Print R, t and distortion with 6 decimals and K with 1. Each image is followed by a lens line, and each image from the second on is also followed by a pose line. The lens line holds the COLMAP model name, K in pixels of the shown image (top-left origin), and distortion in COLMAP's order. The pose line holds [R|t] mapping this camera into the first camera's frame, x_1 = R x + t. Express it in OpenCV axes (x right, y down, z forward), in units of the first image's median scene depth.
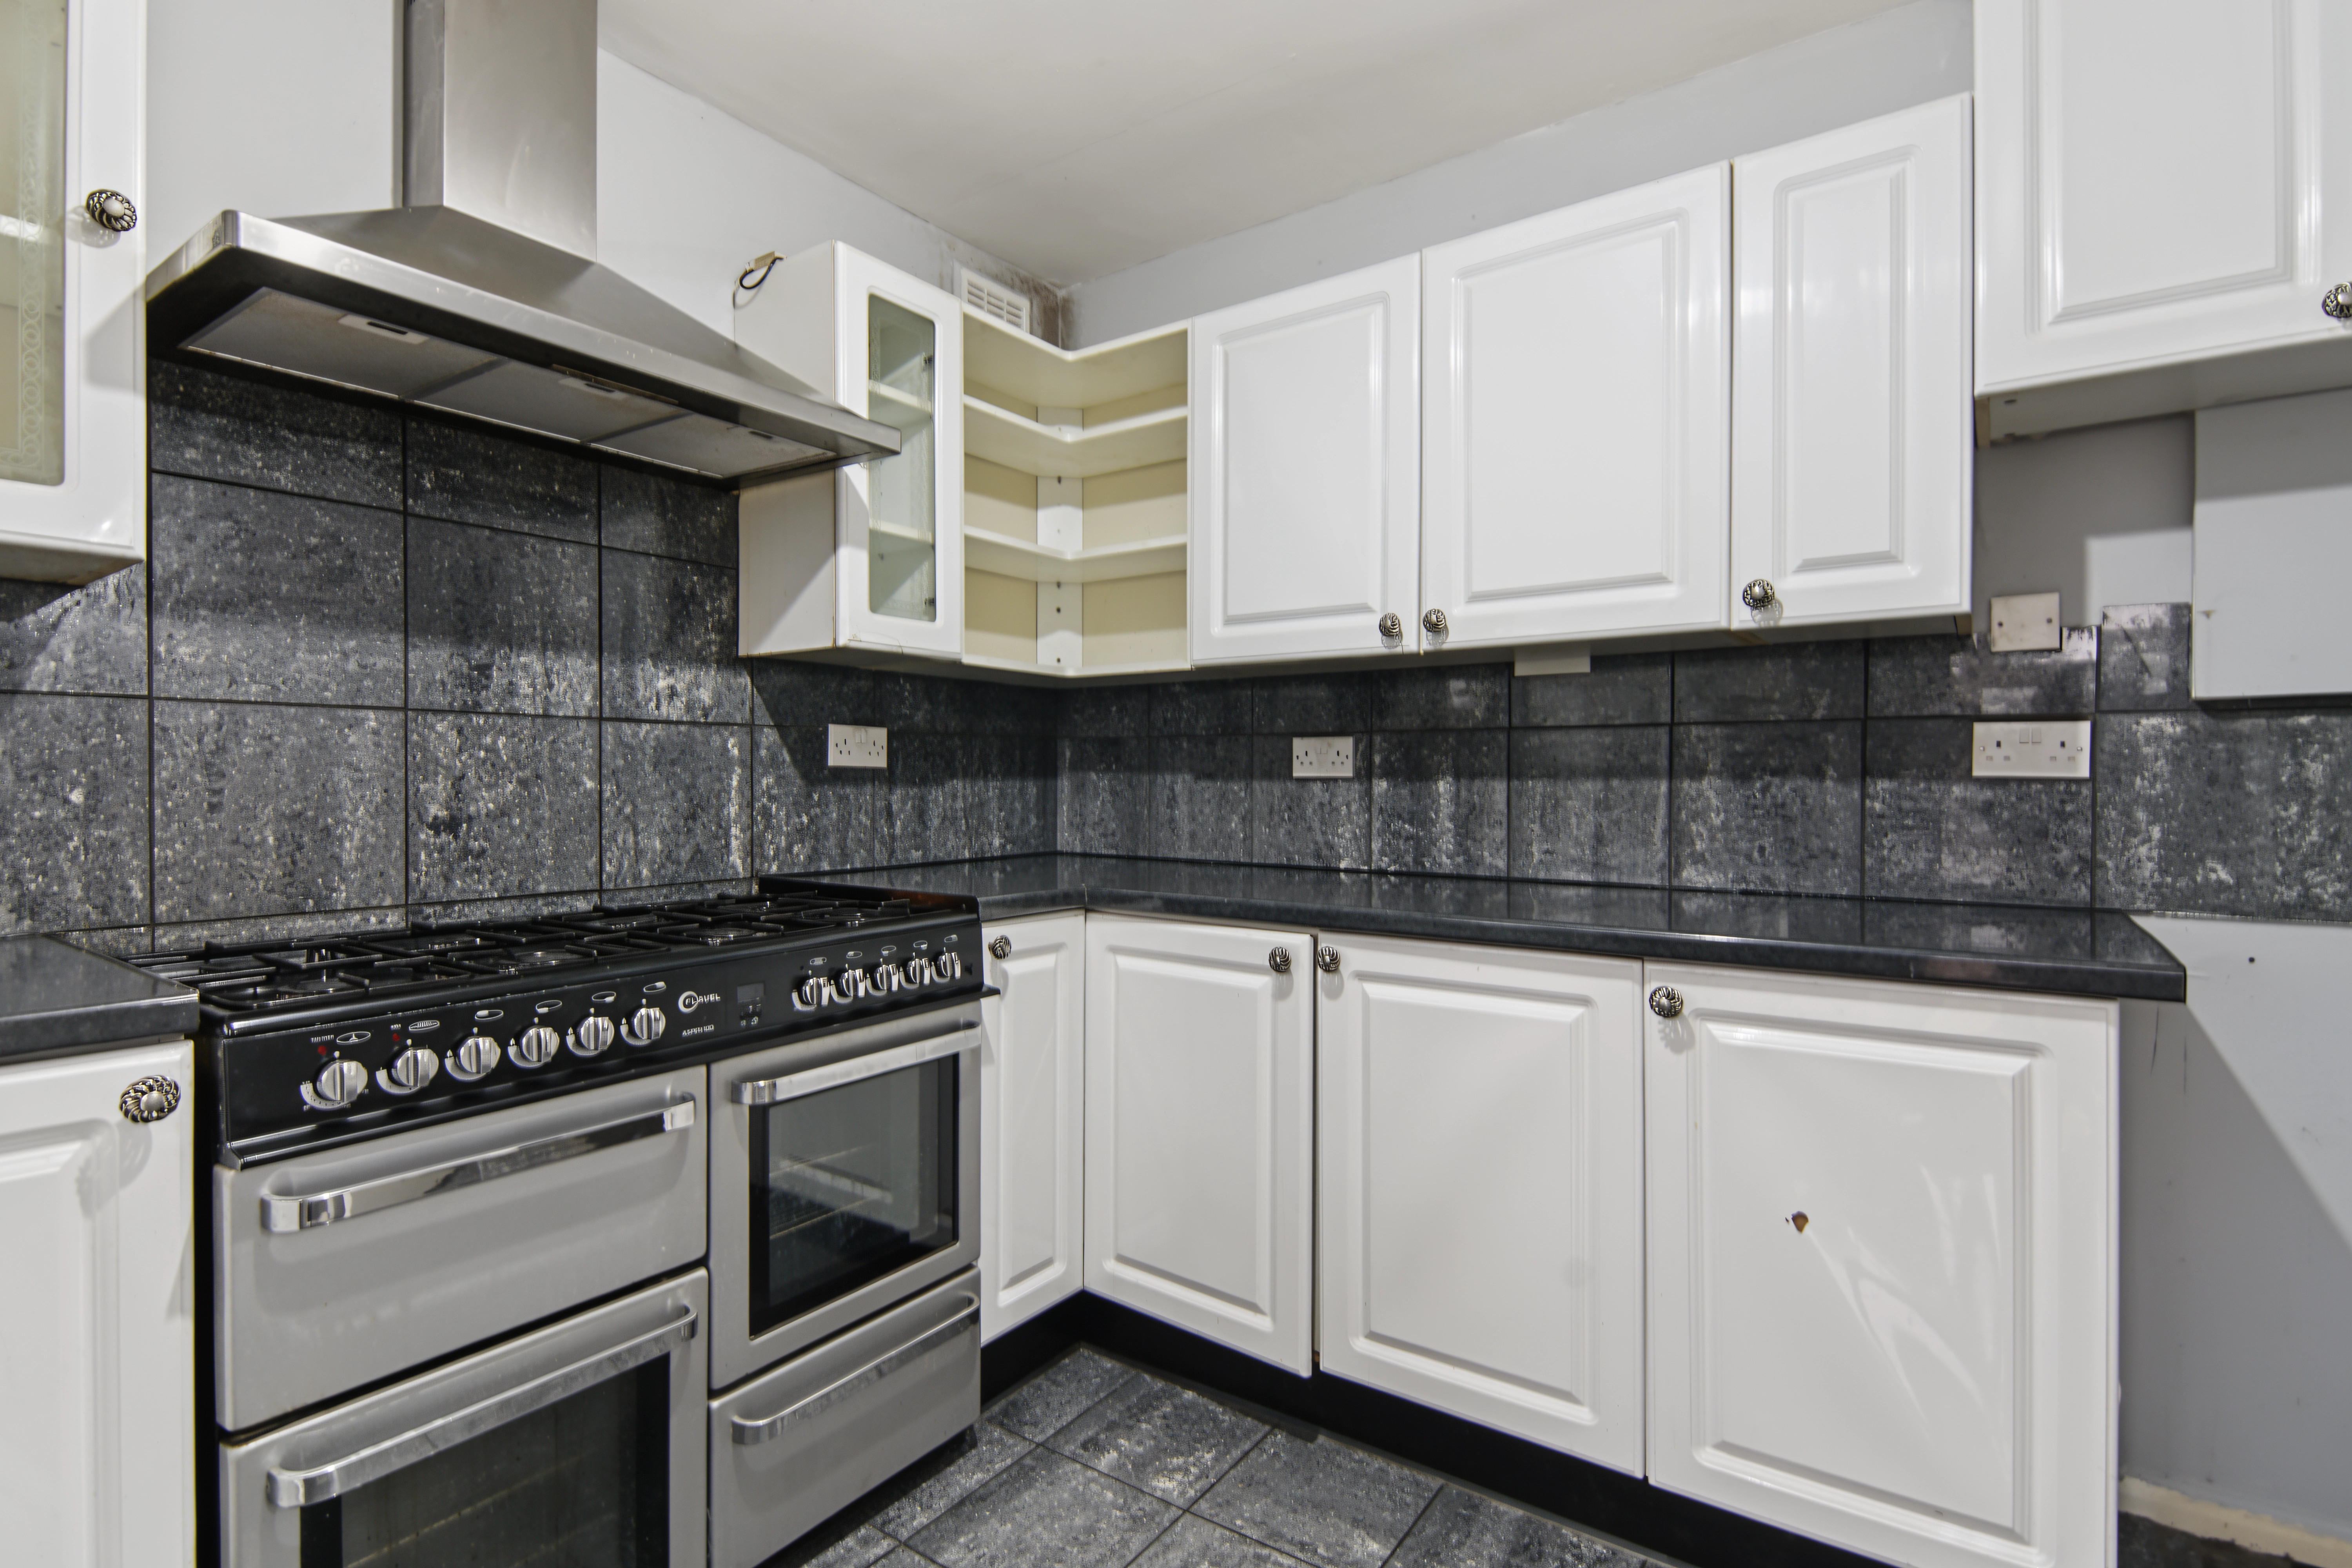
lens RADIAL K [[1139.0, 0, 1176.4], [0, 1139.0, 782.6], [0, 0, 1]] dist [0.015711, -0.003636]
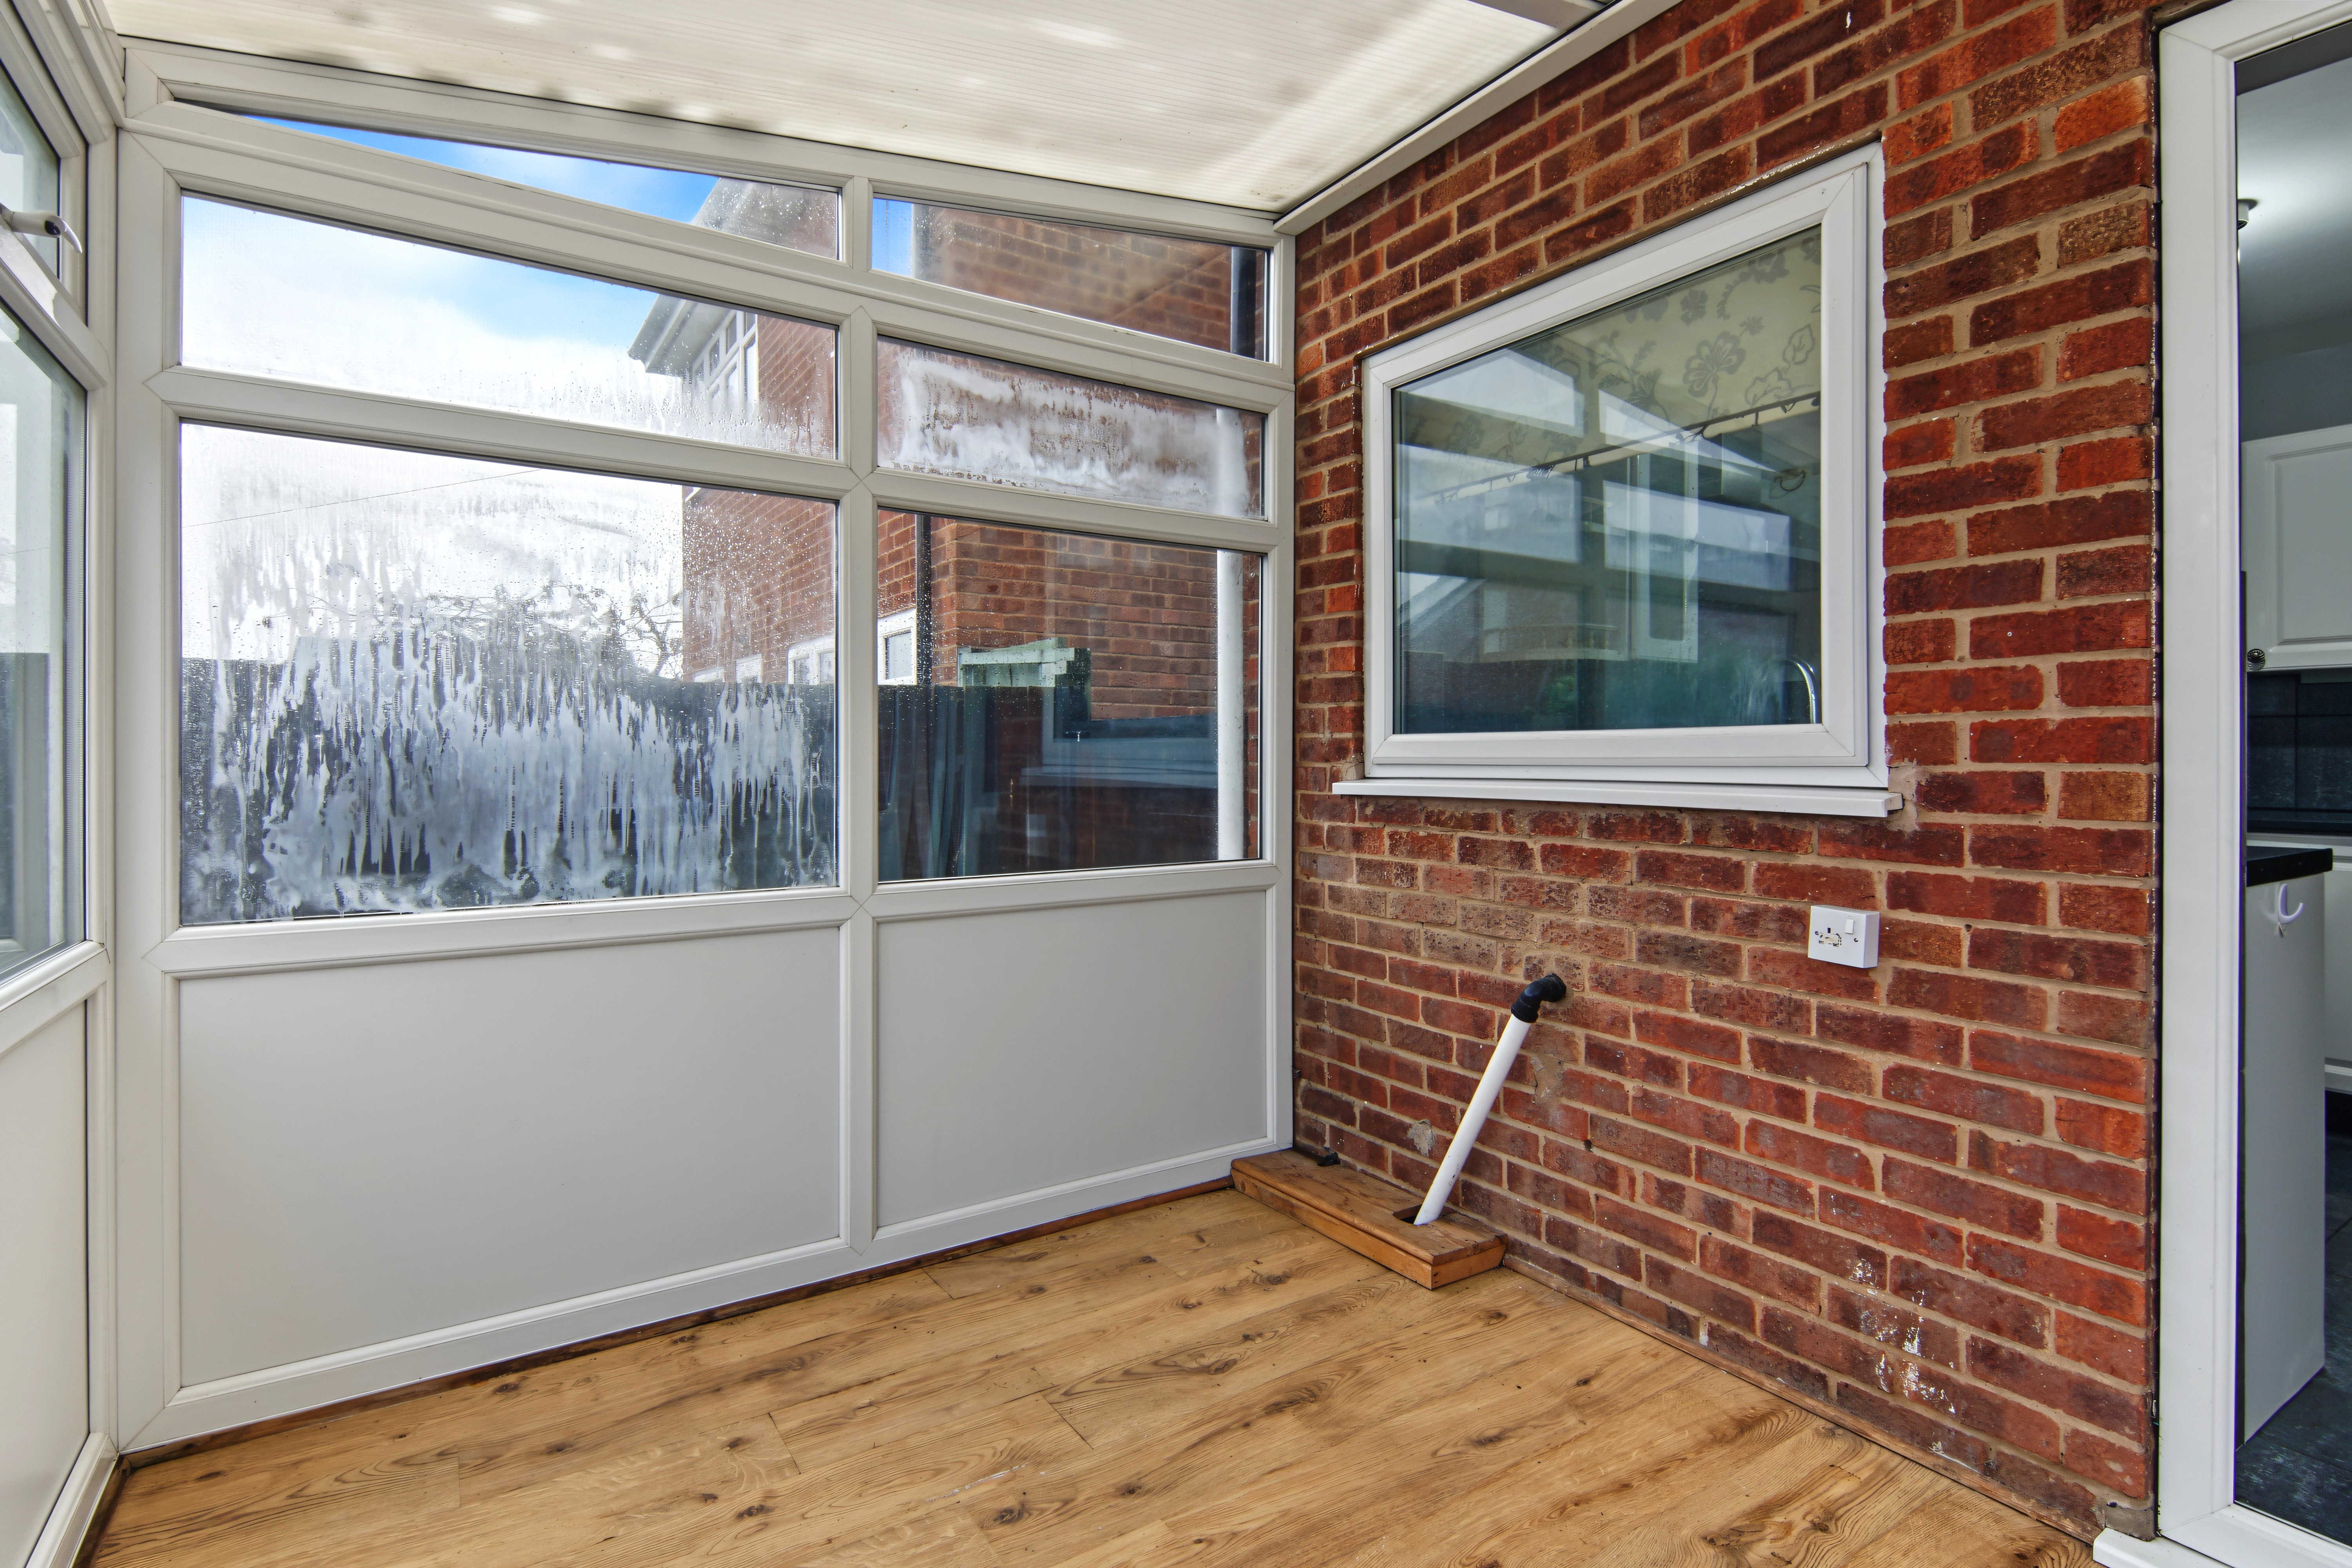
lens RADIAL K [[1130.8, 0, 1173.2], [0, 1130.8, 758.9], [0, 0, 1]] dist [0.010322, -0.003141]
pose [[0.926762, -0.008473, -0.375555, -0.308973], [0.006308, 0.999956, -0.006993, 0.008252], [0.375597, 0.004112, 0.926774, -0.584134]]
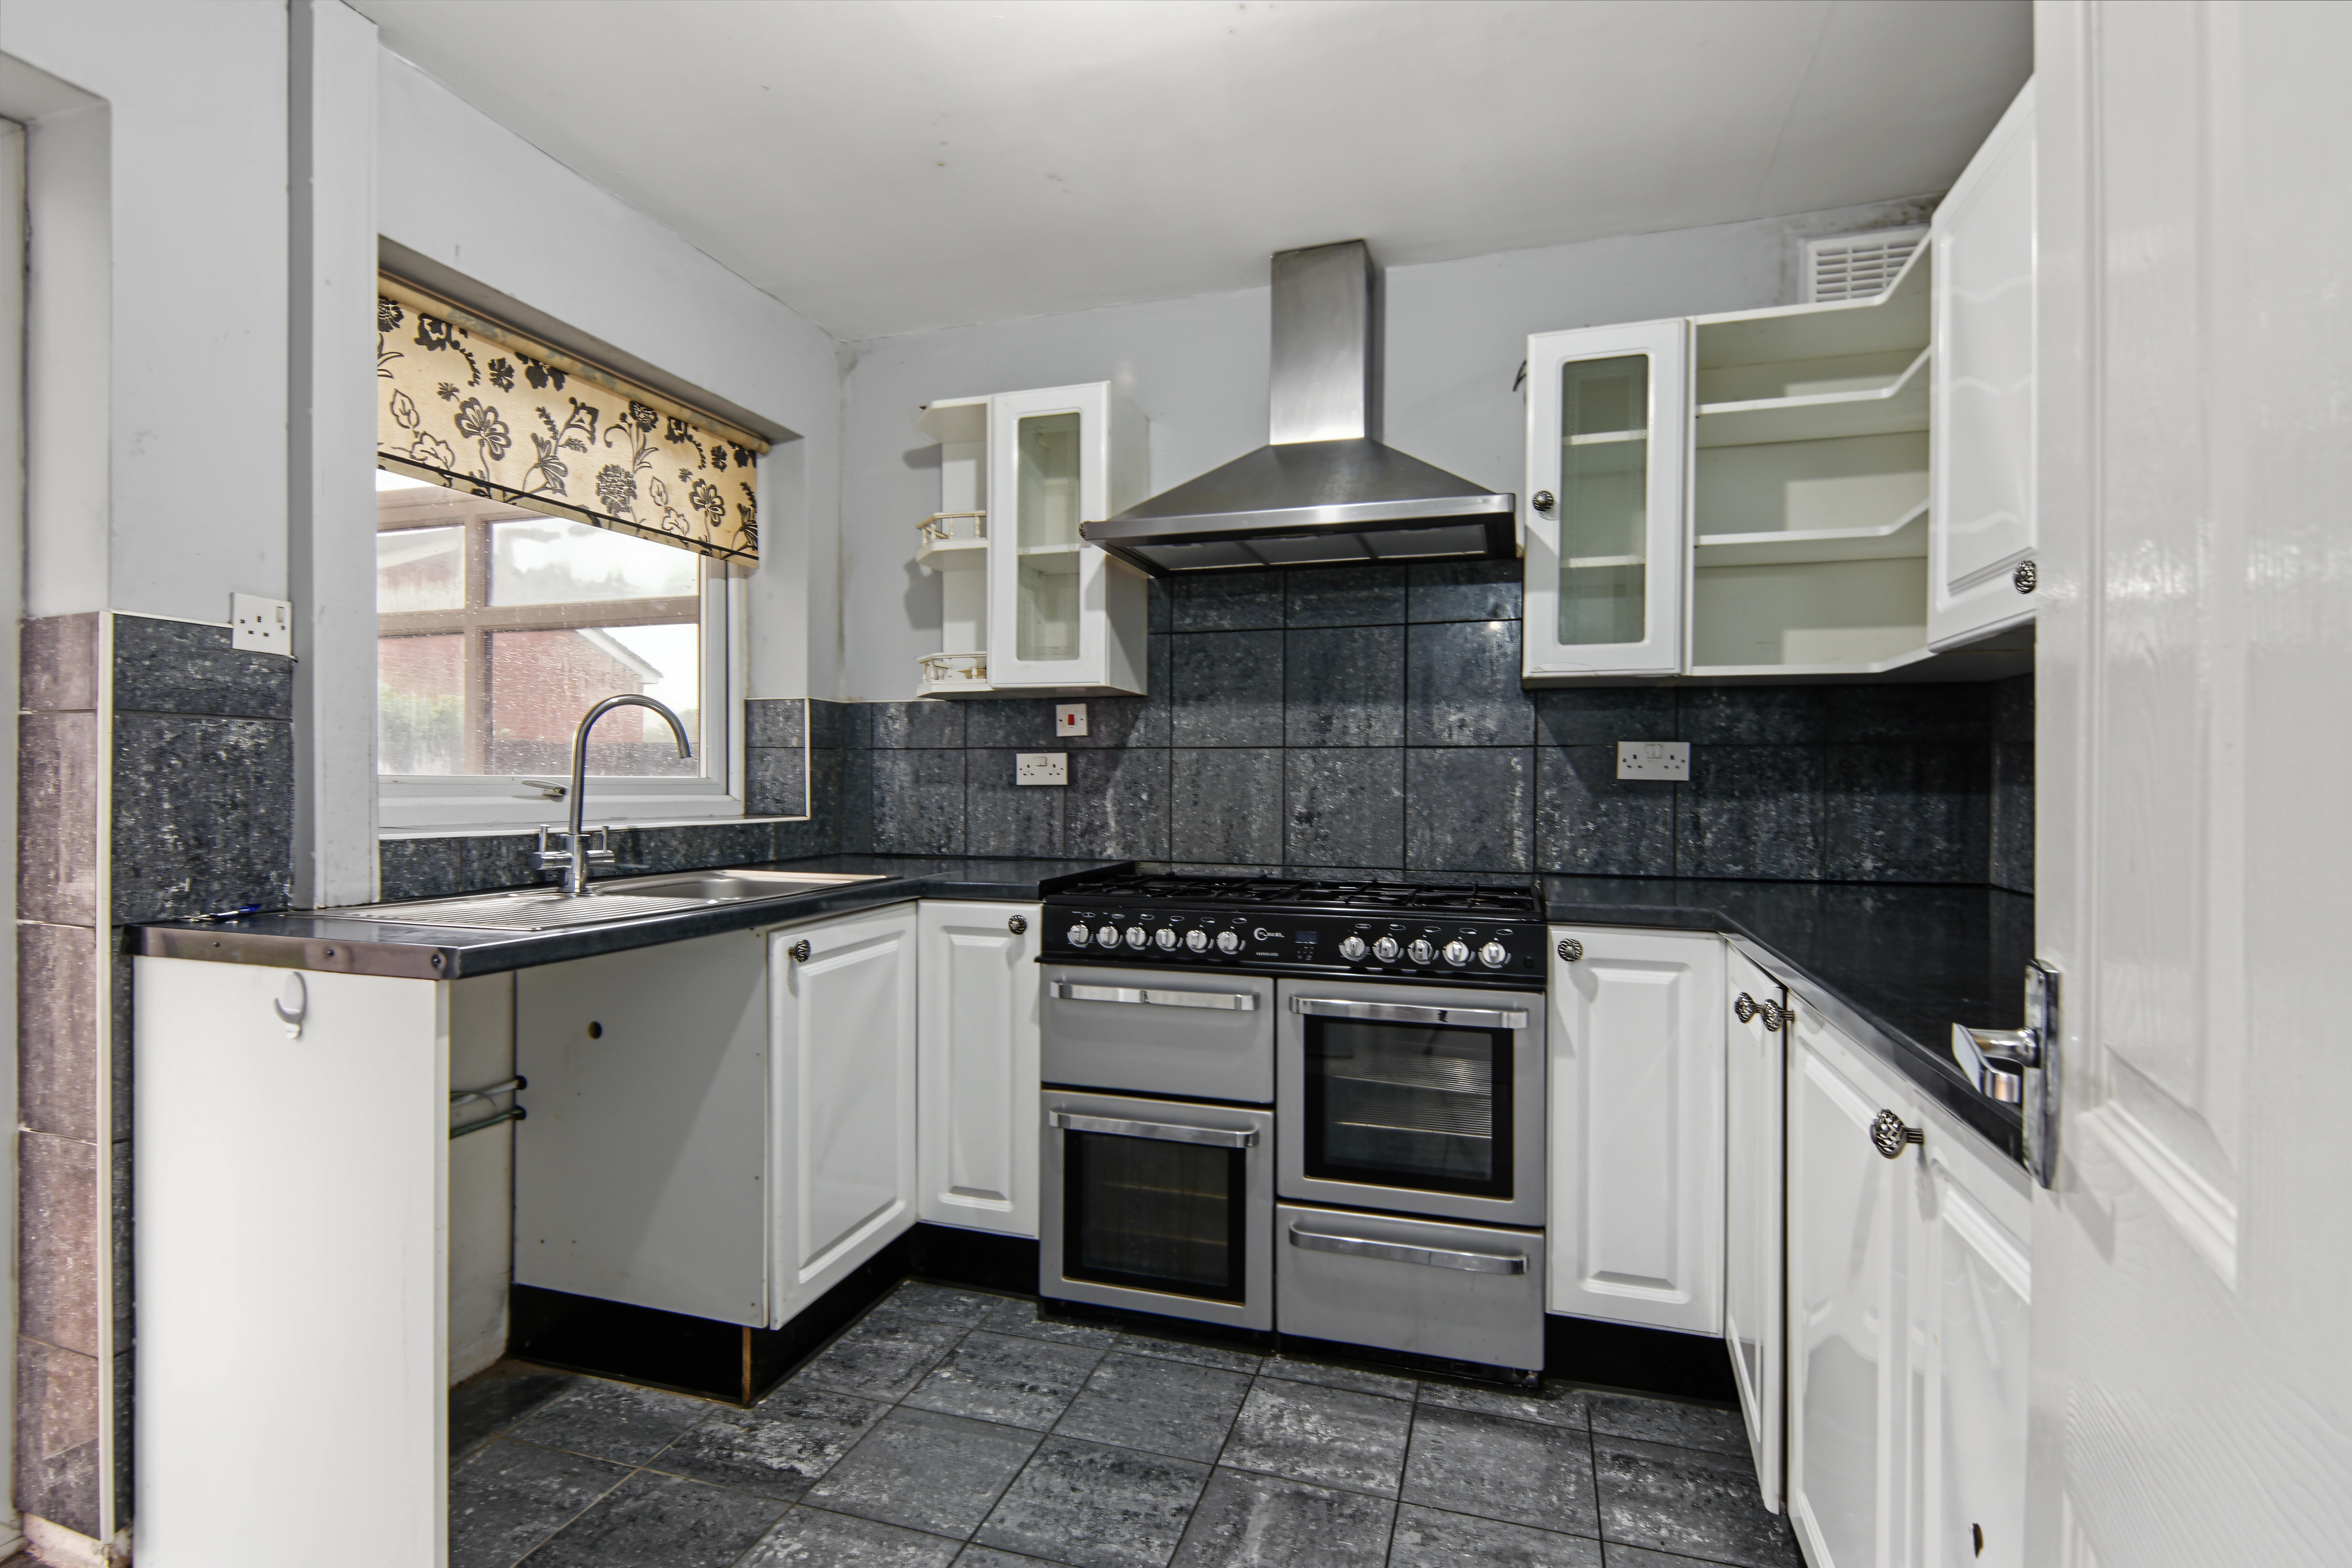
lens RADIAL K [[1139.0, 0, 1171.3], [0, 1139.0, 779.6], [0, 0, 1]] dist [0.015711, -0.003636]
pose [[0.296757, -0.003403, -0.954947, 0.737088], [-0.008172, 0.999948, -0.006103, -0.004725], [0.954918, 0.009614, 0.296714, 0.309646]]
